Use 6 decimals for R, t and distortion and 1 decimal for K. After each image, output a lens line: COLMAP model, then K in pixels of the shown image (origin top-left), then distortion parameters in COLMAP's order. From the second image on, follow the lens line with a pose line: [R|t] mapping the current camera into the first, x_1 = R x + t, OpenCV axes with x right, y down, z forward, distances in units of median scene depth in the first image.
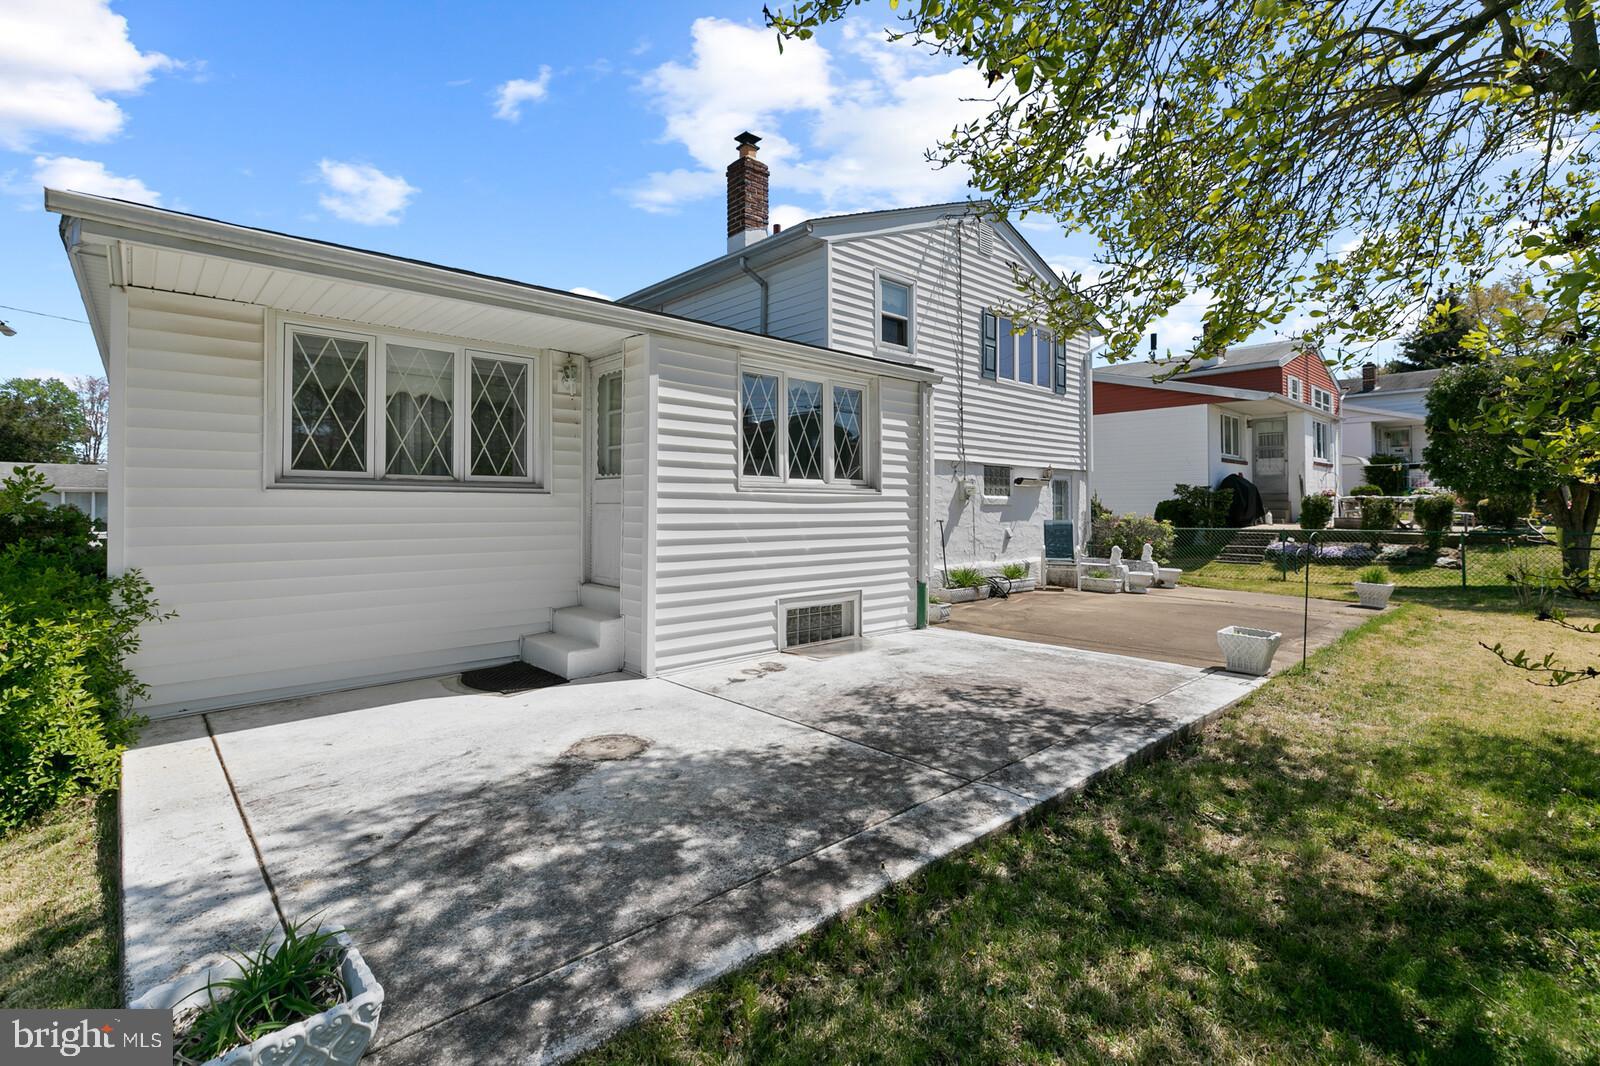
lens RADIAL K [[733.9, 0, 797.4], [0, 733.9, 487.8], [0, 0, 1]] dist [0.000239, 0.000049]
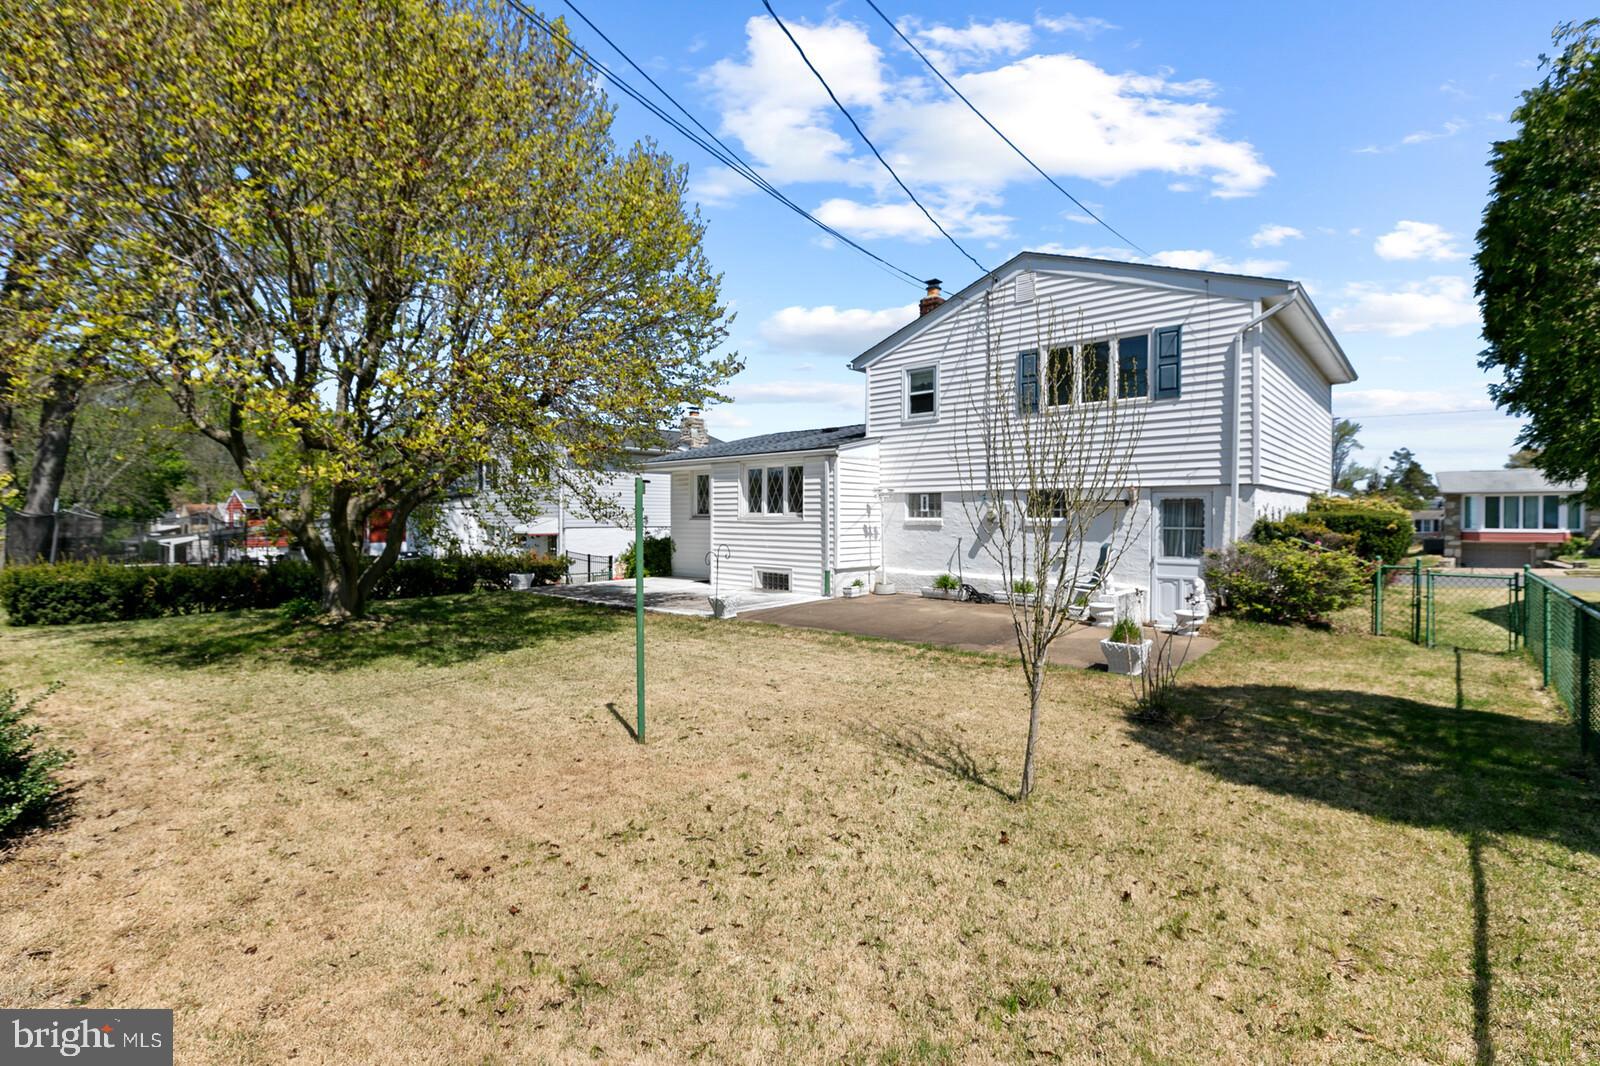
lens RADIAL K [[712.4, 0, 799.3], [0, 712.4, 528.4], [0, 0, 1]] dist [0.000033, 0.000174]
pose [[0.091509, 0.006959, -0.995780, 1.946193], [0.020848, 0.999743, 0.008903, 0.014489], [0.995586, -0.021575, 0.091340, 0.823237]]
